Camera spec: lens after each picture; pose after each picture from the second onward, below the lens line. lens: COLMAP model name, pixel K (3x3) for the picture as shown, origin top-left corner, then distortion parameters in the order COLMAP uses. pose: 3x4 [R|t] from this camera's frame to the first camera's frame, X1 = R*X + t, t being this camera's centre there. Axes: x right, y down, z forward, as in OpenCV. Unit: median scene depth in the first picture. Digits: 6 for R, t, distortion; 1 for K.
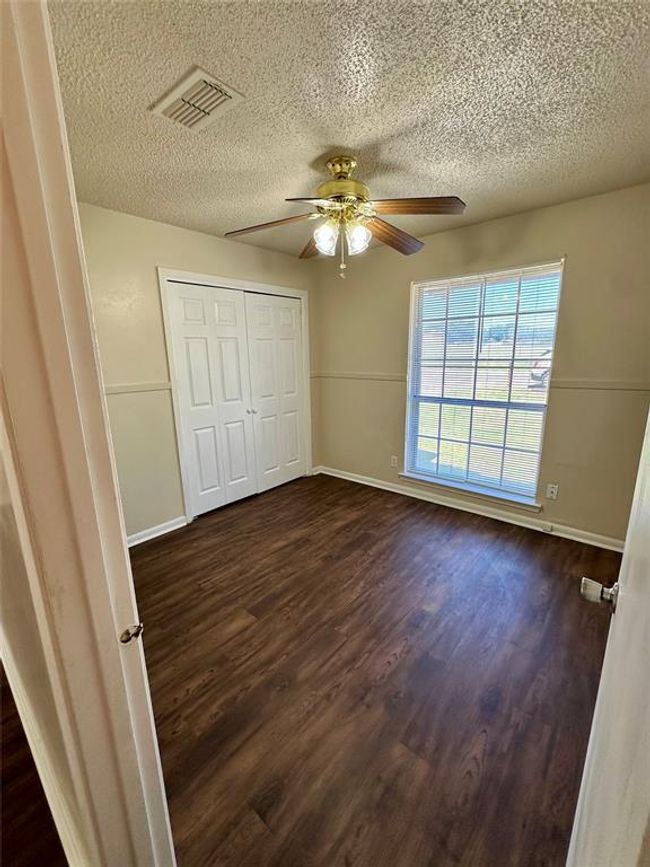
lens RADIAL K [[366.6, 0, 322.0], [0, 366.6, 433.4], [0, 0, 1]] dist [-0.001625, 0.000199]
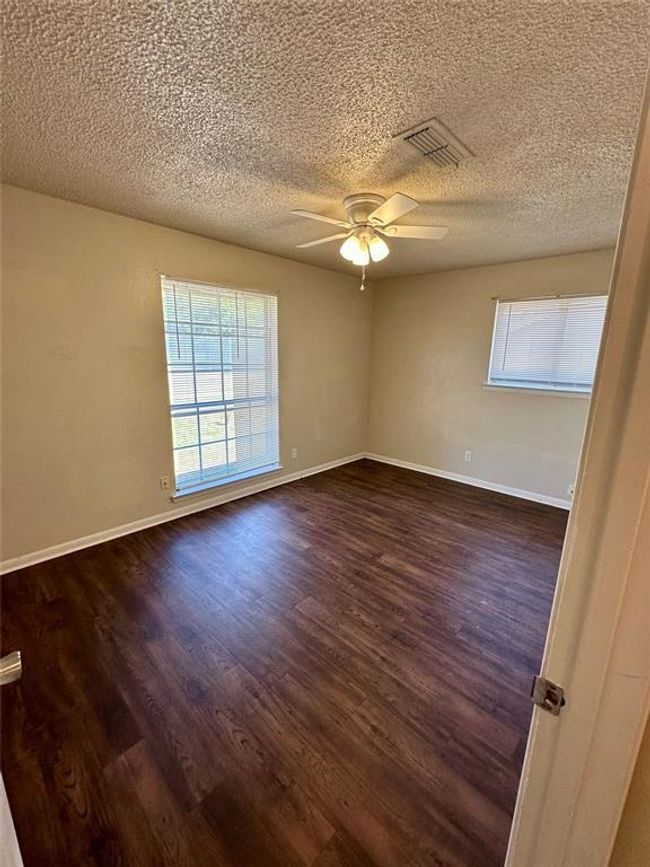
lens RADIAL K [[366.6, 0, 322.0], [0, 366.6, 433.4], [0, 0, 1]] dist [-0.001625, 0.000199]
pose [[0.063776, -0.197710, 0.978184, -0.640705], [0.218866, 0.959087, 0.179580, -0.123257], [-0.973668, 0.202639, 0.104439, 0.592243]]
